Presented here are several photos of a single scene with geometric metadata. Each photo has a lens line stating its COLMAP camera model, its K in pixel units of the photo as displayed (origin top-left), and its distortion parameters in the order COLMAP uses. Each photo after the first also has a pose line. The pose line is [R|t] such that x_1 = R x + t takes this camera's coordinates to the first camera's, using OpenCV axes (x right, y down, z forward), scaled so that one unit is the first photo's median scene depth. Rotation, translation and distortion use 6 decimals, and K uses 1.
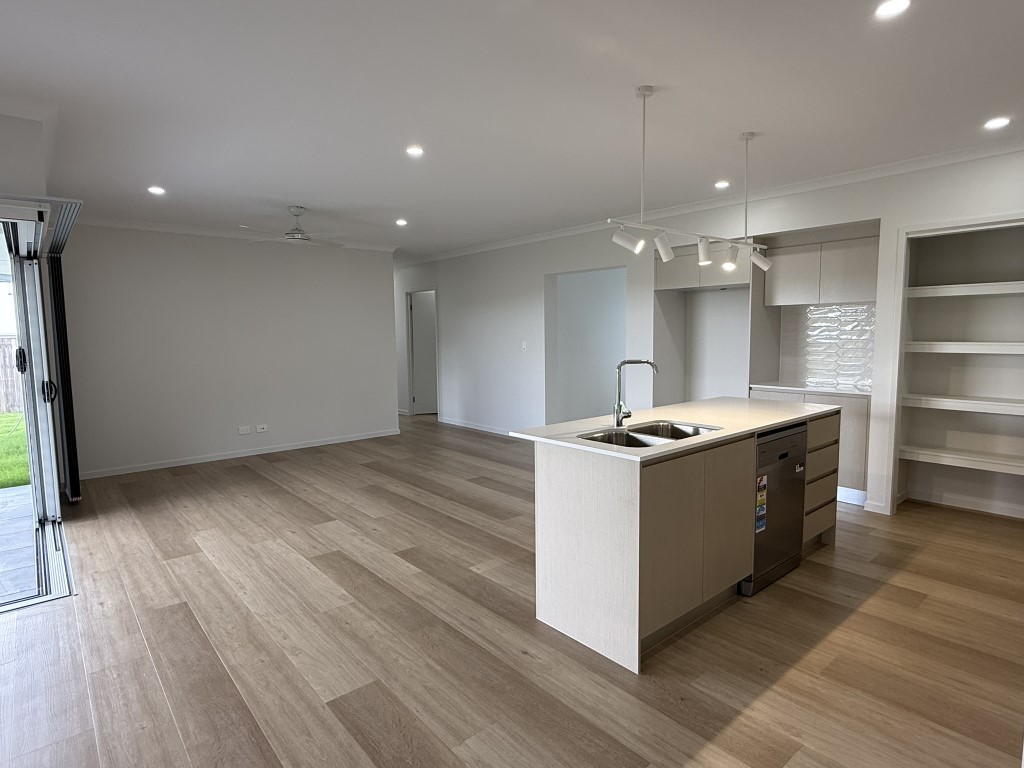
lens RADIAL K [[566.8, 0, 508.2], [0, 566.8, 382.8], [0, 0, 1]] dist [0.000577, -0.000186]
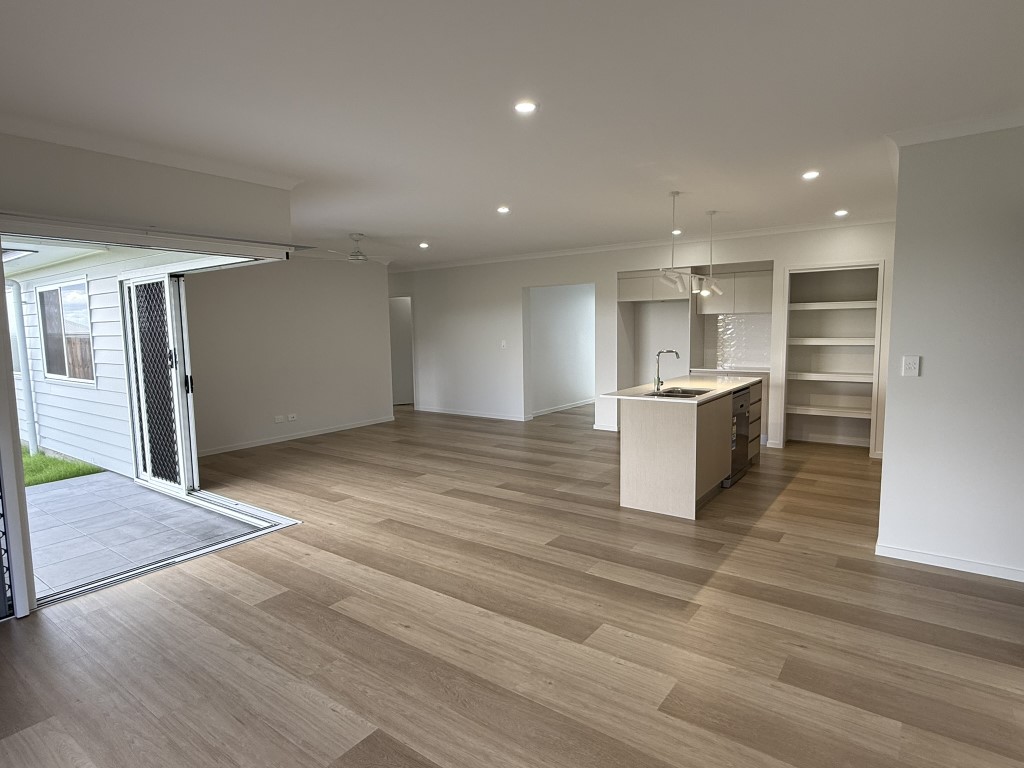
lens RADIAL K [[566.8, 0, 509.6], [0, 566.8, 383.4], [0, 0, 1]] dist [0.000577, -0.000186]
pose [[0.973005, -0.026289, 0.229282, -0.447080], [0.025530, 0.999654, 0.006276, 0.025388], [-0.229368, -0.000253, 0.973340, -0.382023]]
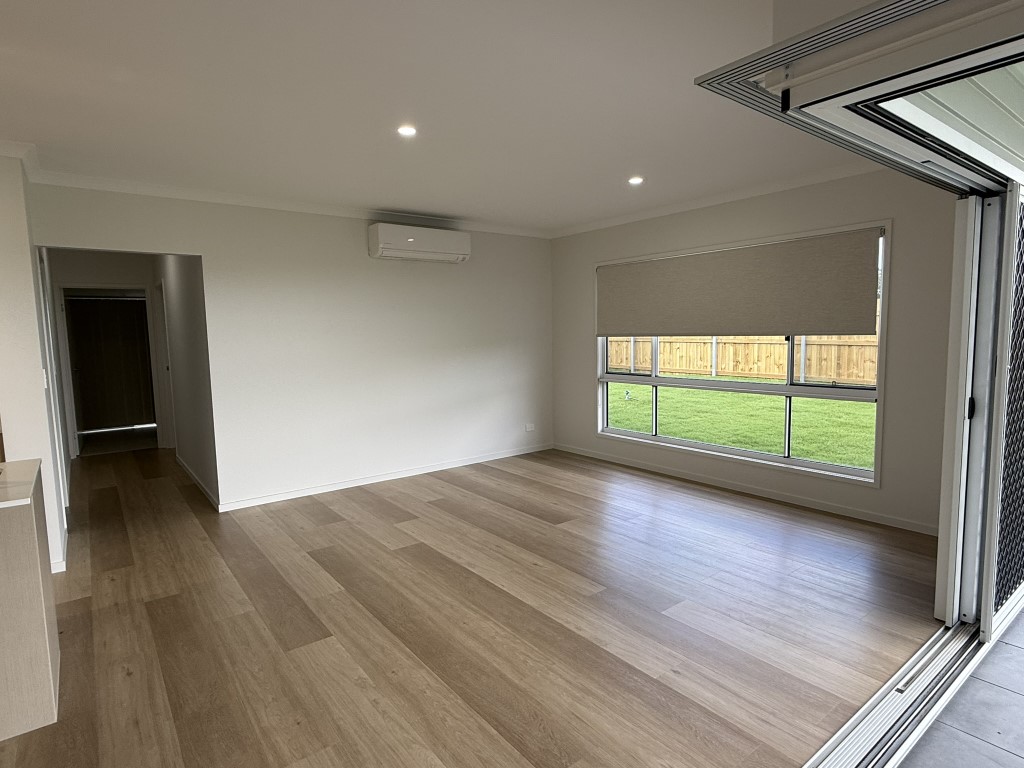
lens RADIAL K [[566.8, 0, 513.2], [0, 566.8, 385.5], [0, 0, 1]] dist [0.000577, -0.000186]
pose [[-0.998472, 0.031226, 0.045588, -0.431245], [0.039314, 0.981195, 0.188975, -0.107377], [-0.038830, 0.190478, -0.980923, 1.144819]]
